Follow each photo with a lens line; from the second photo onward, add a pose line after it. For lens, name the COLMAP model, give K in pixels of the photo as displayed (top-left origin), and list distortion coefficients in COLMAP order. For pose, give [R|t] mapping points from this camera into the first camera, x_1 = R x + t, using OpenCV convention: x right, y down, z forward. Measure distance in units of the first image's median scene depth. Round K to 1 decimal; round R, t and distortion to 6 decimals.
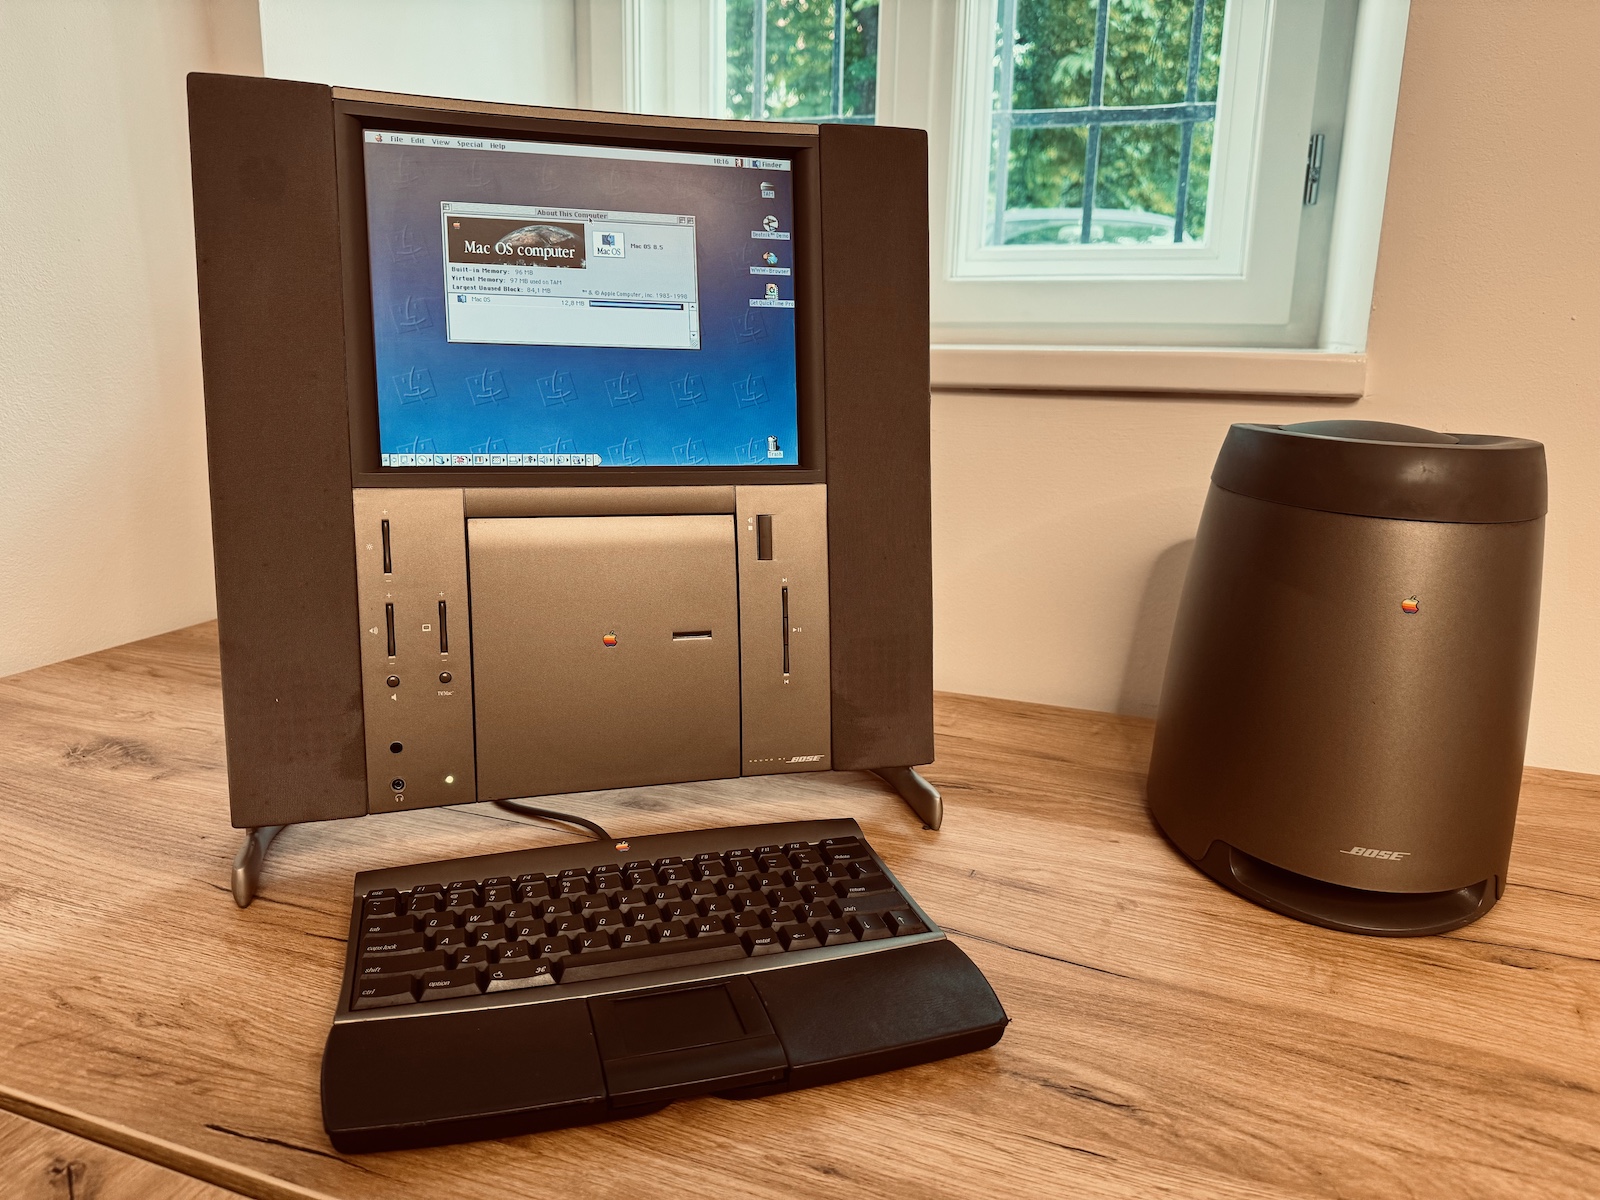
lens RADIAL K [[1125.7, 0, 795.4], [0, 1125.7, 596.9], [0, 0, 1]] dist [0.053548, -0.055468]
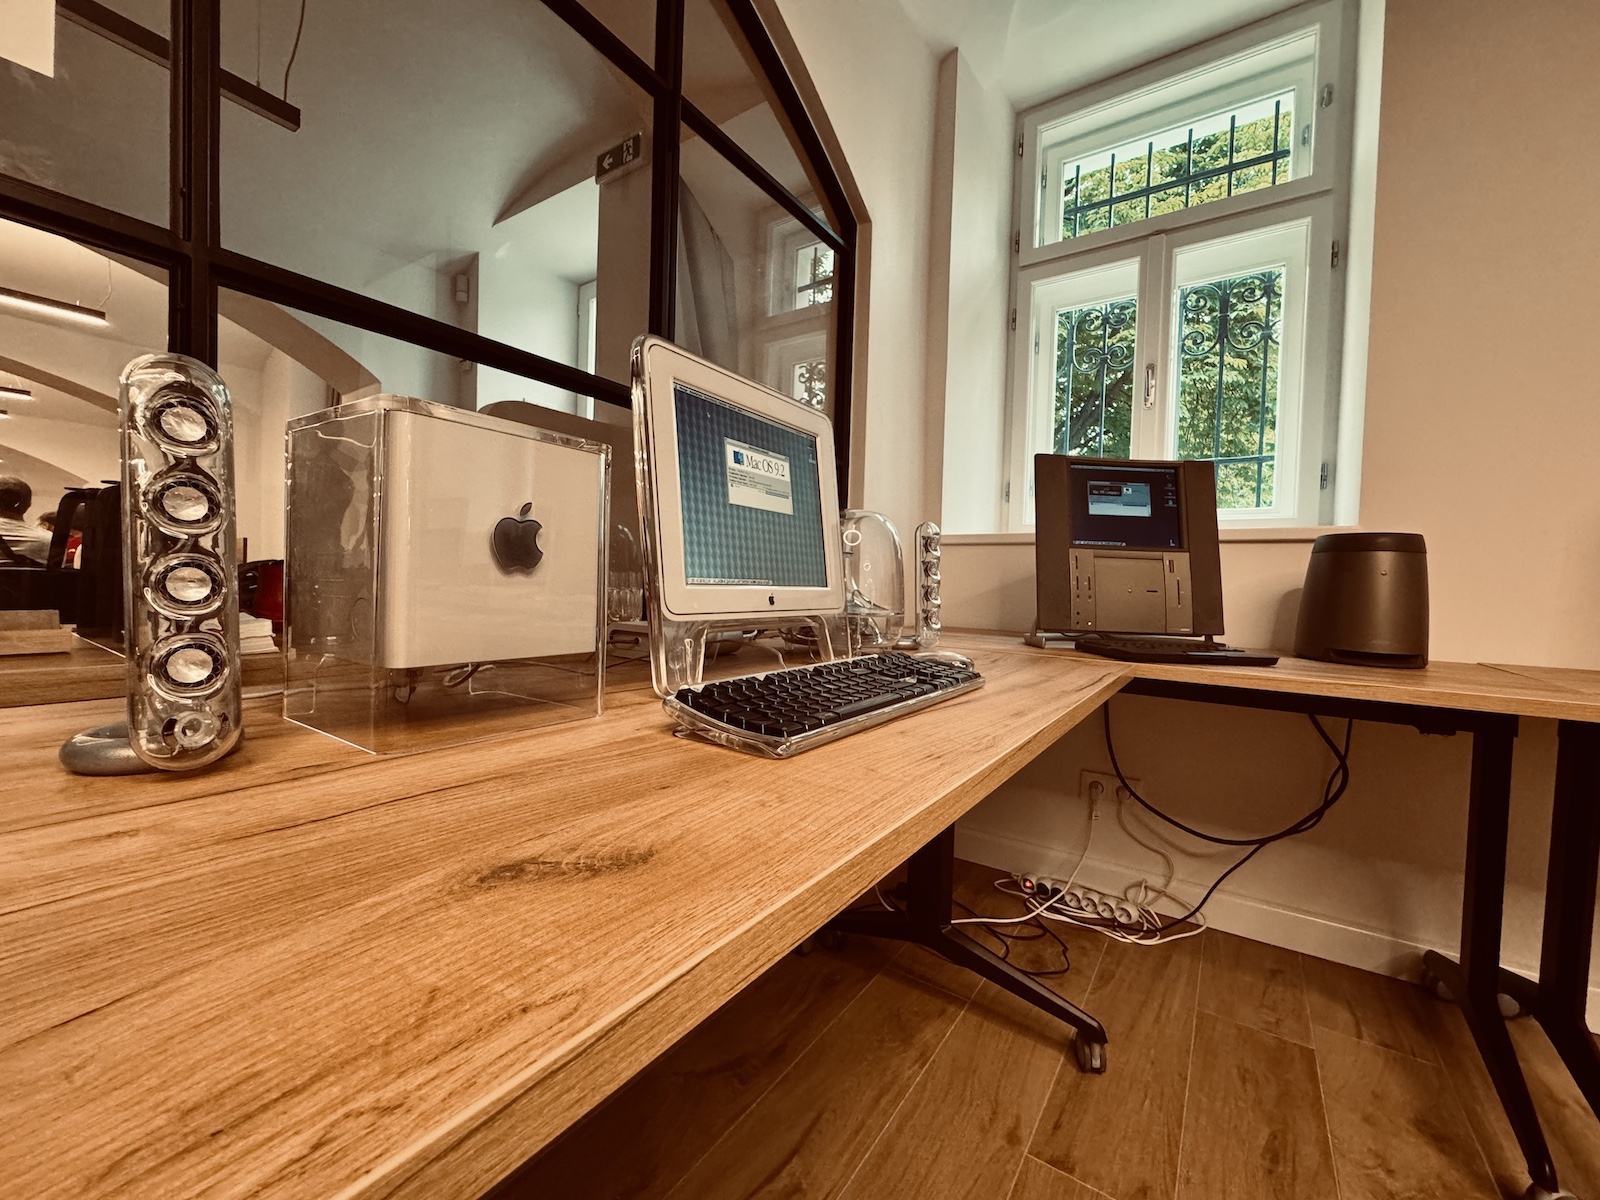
lens RADIAL K [[643.1, 0, 800.1], [0, 643.1, 605.8], [0, 0, 1]] dist [0.002236, -0.000150]
pose [[0.969527, 0.012300, -0.244675, -0.689401], [-0.062339, 0.978250, -0.197842, 0.564337], [0.236920, 0.207066, 0.949206, -1.241475]]
